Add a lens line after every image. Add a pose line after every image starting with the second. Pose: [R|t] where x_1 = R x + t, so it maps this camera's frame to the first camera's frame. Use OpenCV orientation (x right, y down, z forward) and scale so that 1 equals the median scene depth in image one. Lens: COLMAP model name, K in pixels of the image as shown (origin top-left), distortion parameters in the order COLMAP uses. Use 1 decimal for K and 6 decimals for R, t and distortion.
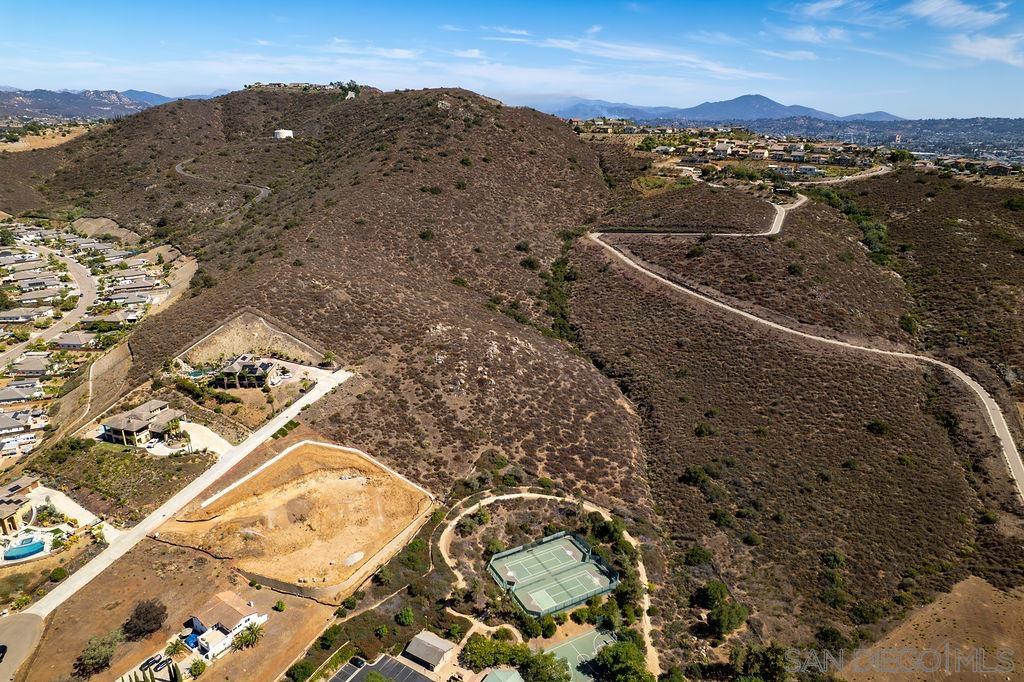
lens RADIAL K [[653.0, 0, 509.7], [0, 653.0, 334.4], [0, 0, 1]] dist [-0.076657, 0.070088]
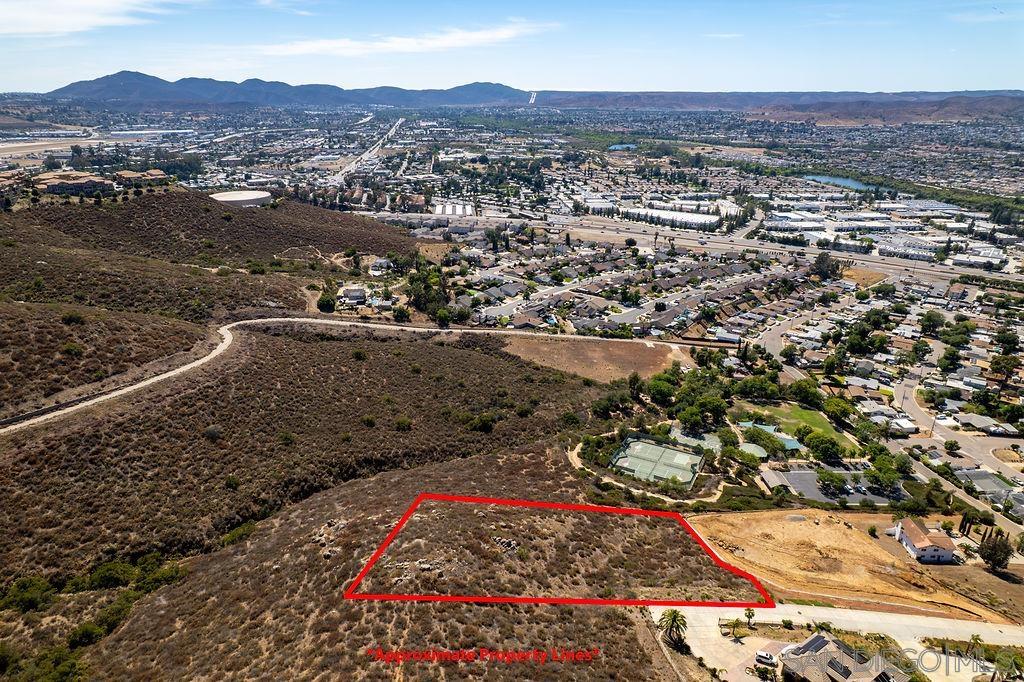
lens RADIAL K [[653.0, 0, 509.7], [0, 653.0, 334.4], [0, 0, 1]] dist [-0.076657, 0.070088]
pose [[-0.547190, -0.302466, 0.780447, -0.589144], [0.264349, 0.822250, 0.504008, -0.476993], [-0.794168, 0.482098, -0.369970, 1.314618]]
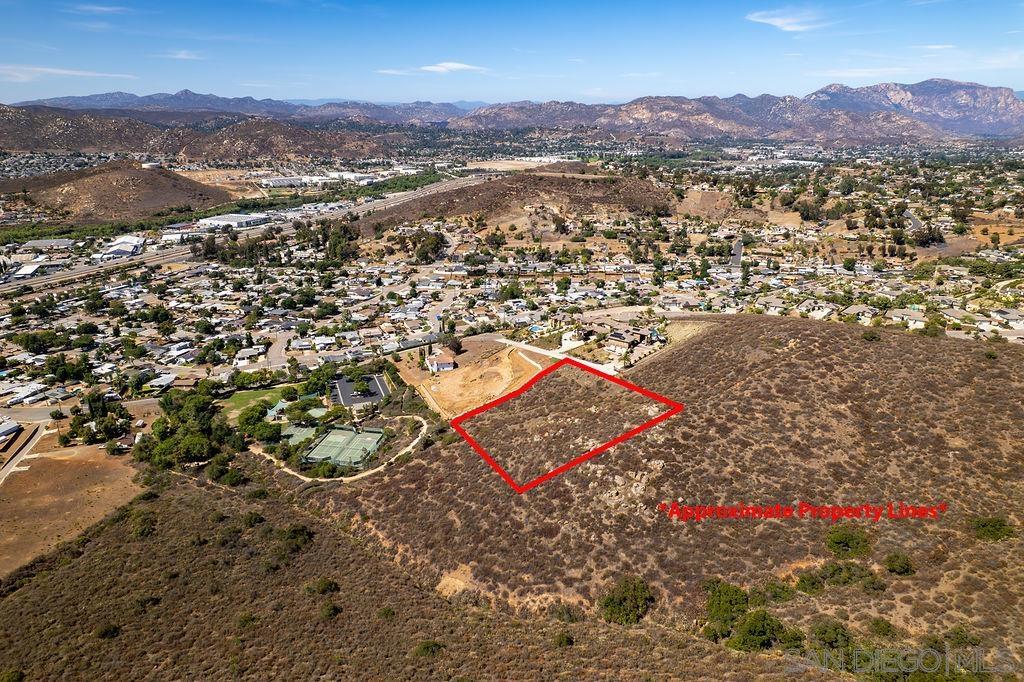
lens RADIAL K [[664.8, 0, 510.4], [0, 664.8, 340.4], [0, 0, 1]] dist [-0.075980, 0.067471]
pose [[-0.628133, 0.241929, -0.739540, 0.711501], [-0.260309, 0.830337, 0.492727, -0.532963], [0.733272, 0.502007, -0.458586, 1.502505]]
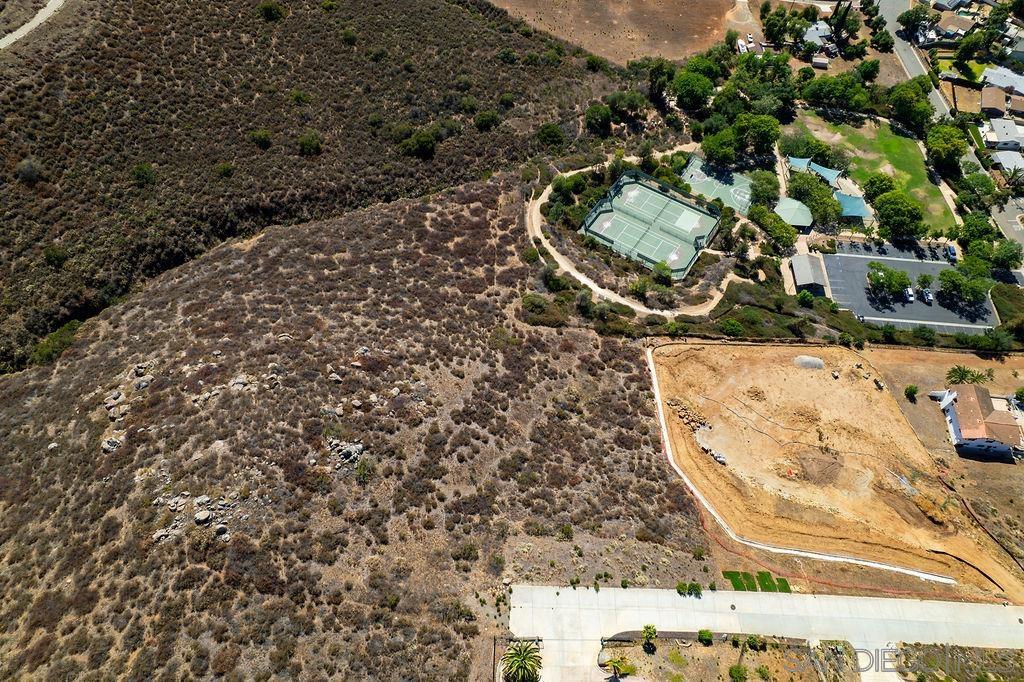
lens RADIAL K [[653.0, 0, 509.7], [0, 653.0, 334.4], [0, 0, 1]] dist [-0.076657, 0.070088]
pose [[-0.451496, -0.745058, 0.490957, -0.349416], [0.295854, 0.394101, 0.870147, -0.369954], [-0.841797, 0.538120, 0.042493, 1.003803]]
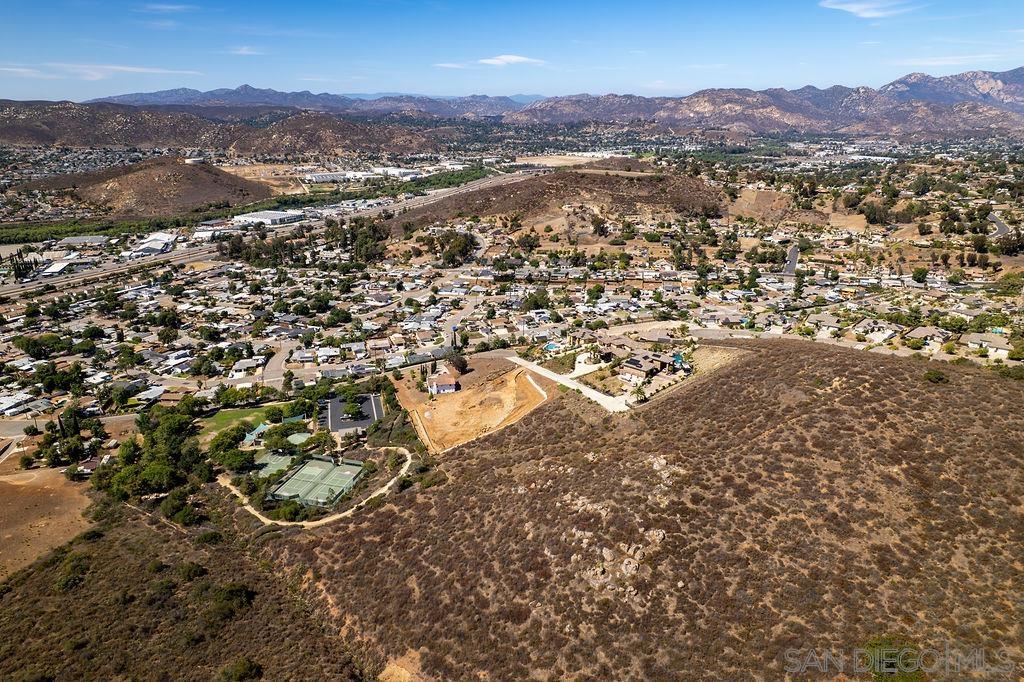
lens RADIAL K [[677.9, 0, 509.4], [0, 677.9, 335.8], [0, 0, 1]] dist [-0.079990, 0.074256]
pose [[-0.690970, 0.225392, -0.686847, 0.539643], [-0.237294, 0.826778, 0.510029, -0.528744], [0.682827, 0.515399, -0.517795, 1.482579]]
